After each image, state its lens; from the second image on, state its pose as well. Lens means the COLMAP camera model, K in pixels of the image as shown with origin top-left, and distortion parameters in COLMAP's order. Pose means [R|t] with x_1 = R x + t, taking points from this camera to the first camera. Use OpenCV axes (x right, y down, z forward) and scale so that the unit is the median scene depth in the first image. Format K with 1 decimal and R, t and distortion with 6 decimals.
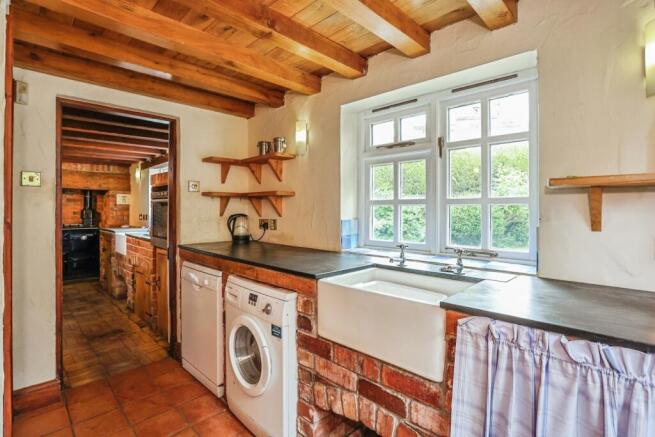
lens RADIAL K [[328.3, 0, 326.1], [0, 328.3, 207.2], [0, 0, 1]] dist [-0.003899, -0.000237]
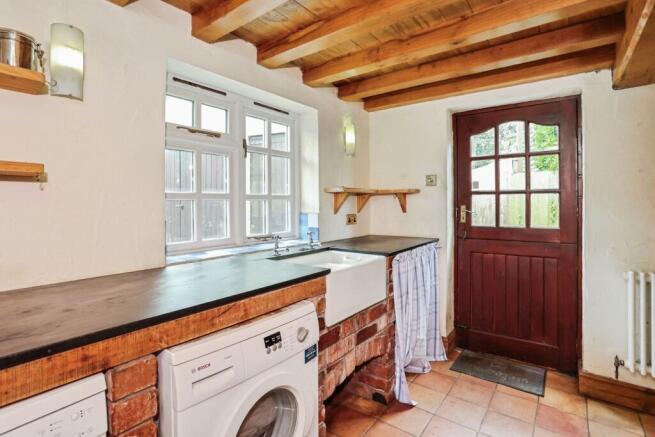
lens RADIAL K [[328.3, 0, 326.1], [0, 328.3, 207.2], [0, 0, 1]] dist [-0.003899, -0.000237]
pose [[-0.128863, -0.014379, 0.991558, -0.884600], [0.008302, 0.999844, 0.015578, 0.001631], [-0.991628, 0.010239, -0.128723, 0.977624]]
